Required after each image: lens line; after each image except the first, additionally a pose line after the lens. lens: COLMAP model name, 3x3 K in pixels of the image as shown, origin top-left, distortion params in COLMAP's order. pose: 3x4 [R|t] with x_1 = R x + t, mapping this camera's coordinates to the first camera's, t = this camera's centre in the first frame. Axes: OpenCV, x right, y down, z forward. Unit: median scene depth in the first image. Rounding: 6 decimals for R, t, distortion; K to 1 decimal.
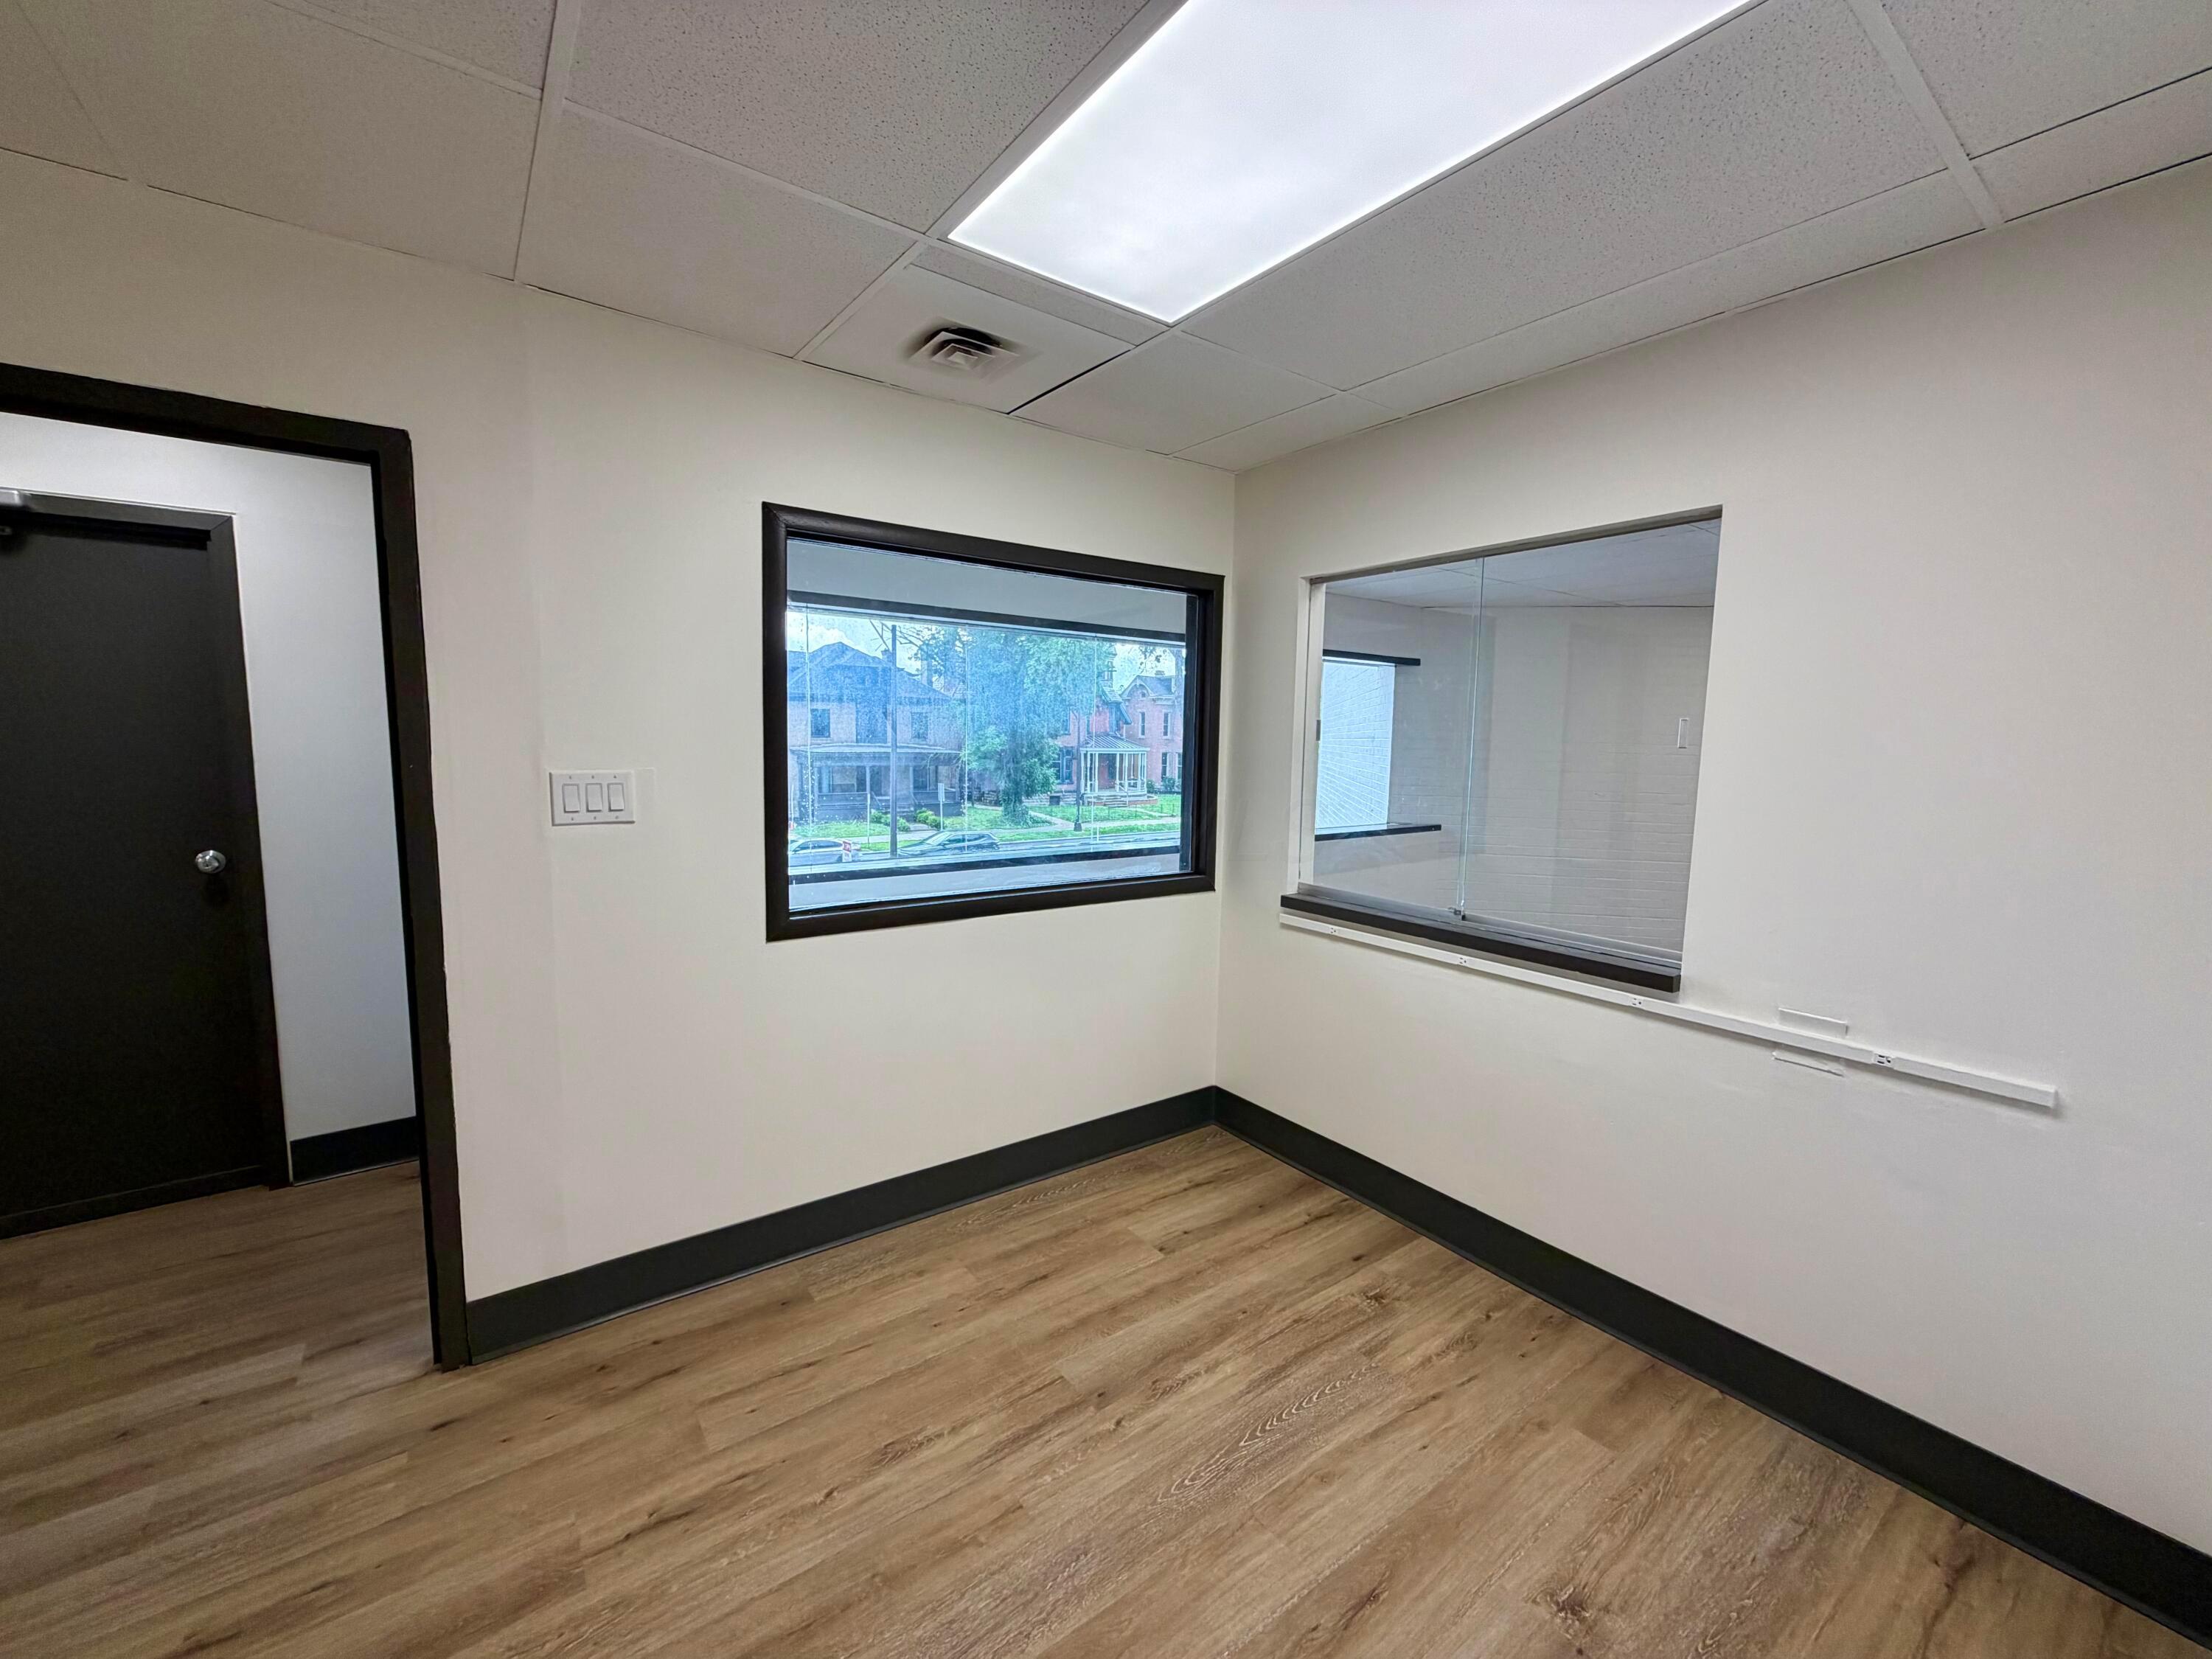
lens RADIAL K [[877.9, 0, 1101.0], [0, 877.9, 825.8], [0, 0, 1]] dist [-0.000604, 0.000200]
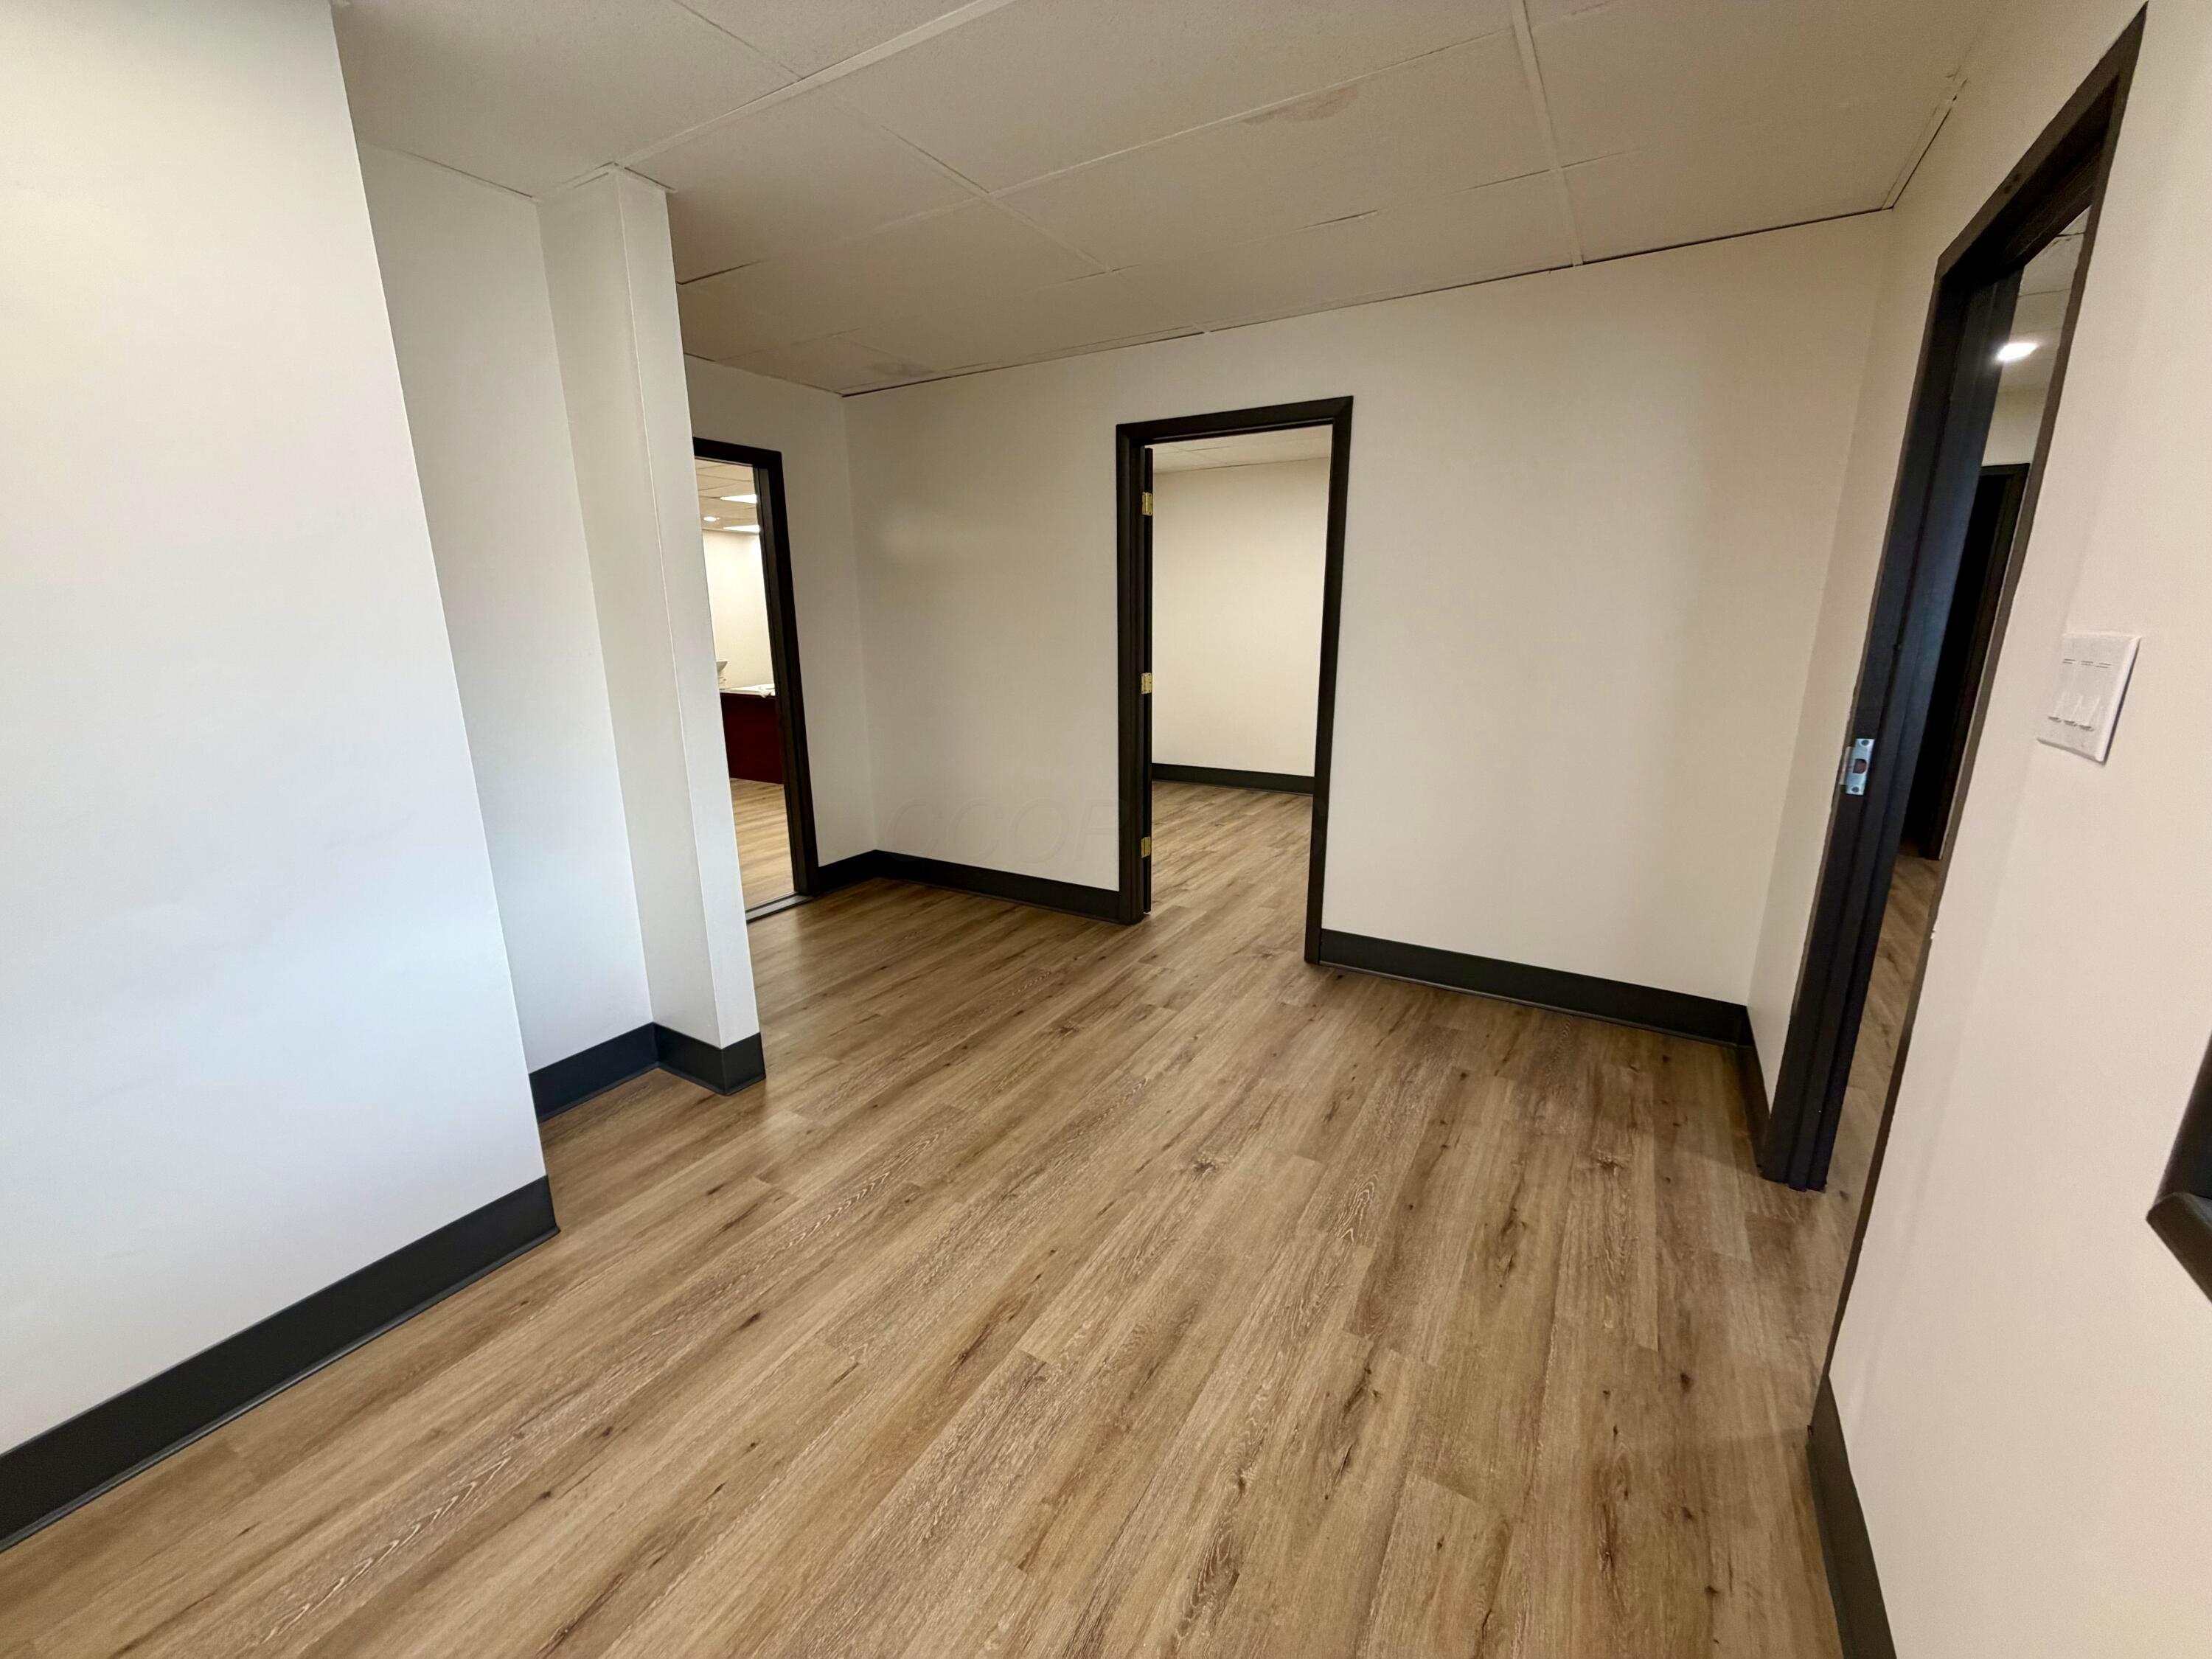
lens RADIAL K [[877.9, 0, 1097.5], [0, 877.9, 838.9], [0, 0, 1]] dist [-0.000604, 0.000200]
pose [[-0.923030, 0.086556, -0.374865, 0.069486], [-0.047464, 0.941300, 0.334217, -0.086298], [0.381789, 0.326285, -0.864740, 1.231487]]
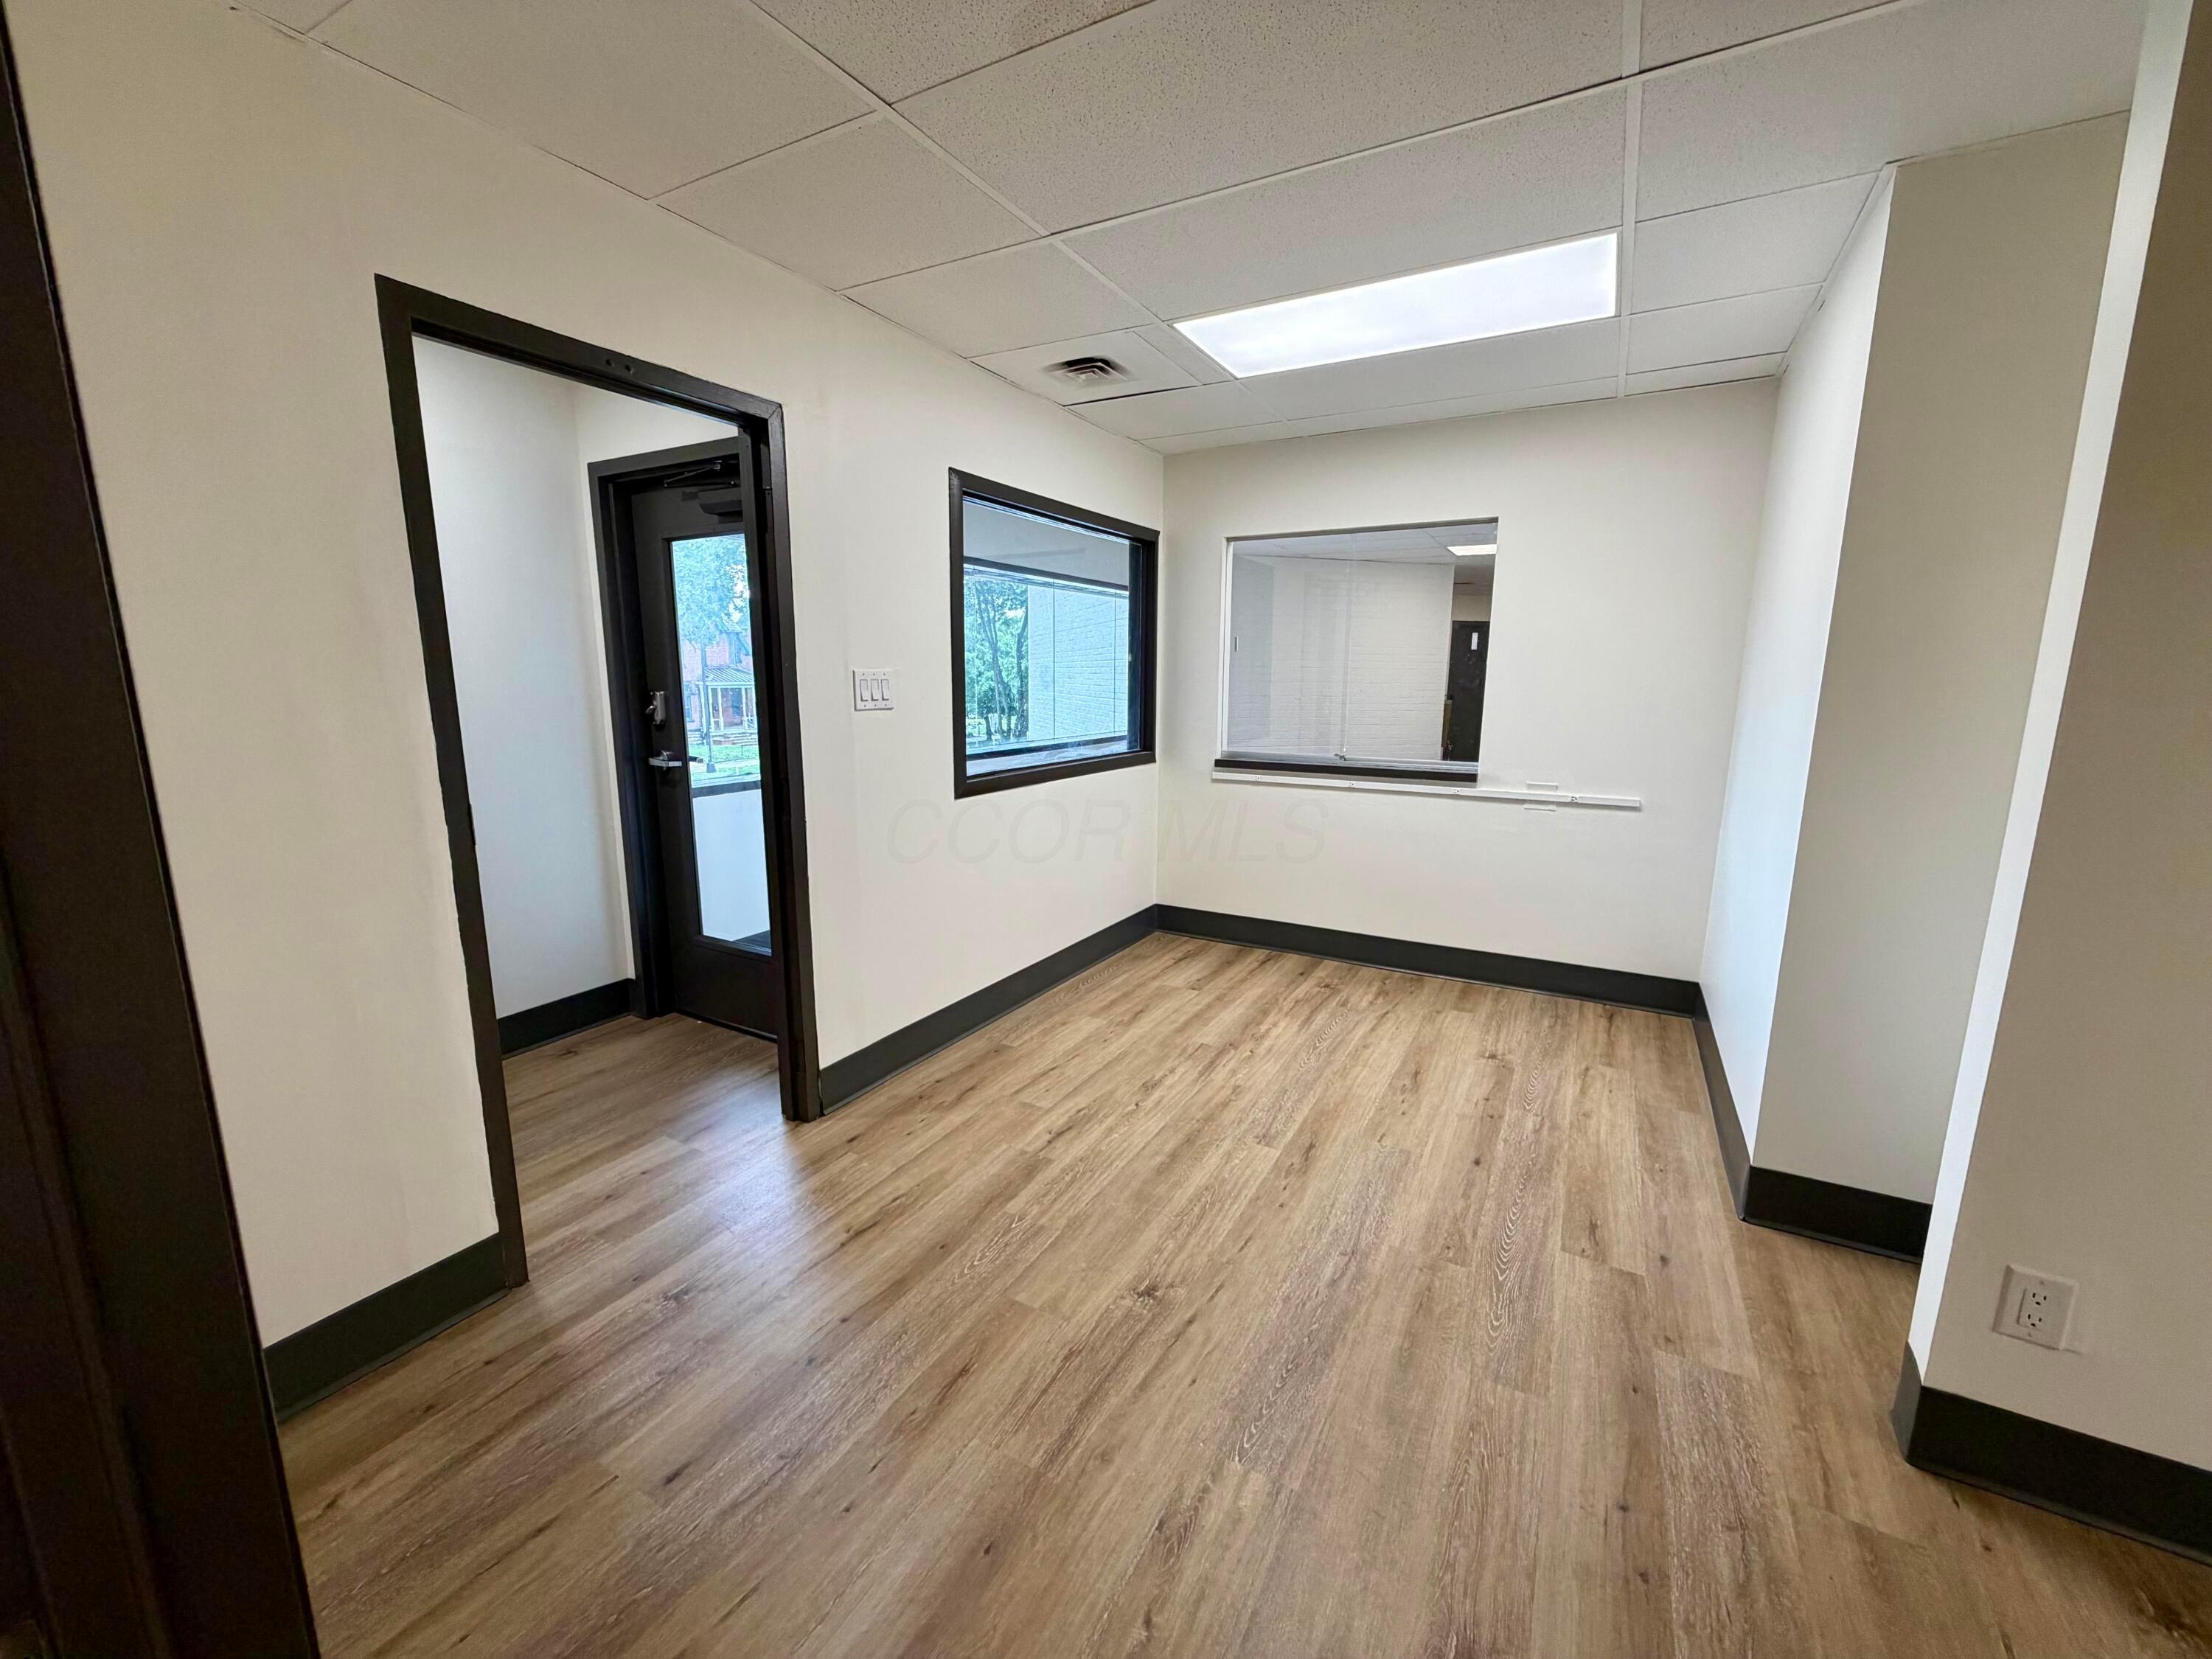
lens RADIAL K [[877.9, 0, 1100.7], [0, 877.9, 823.6], [0, 0, 1]] dist [-0.000604, 0.000200]
pose [[0.911251, -0.084284, 0.403135, -0.827595], [0.054168, 0.994860, 0.085555, 0.075205], [-0.408273, -0.056125, 0.911133, -0.372118]]
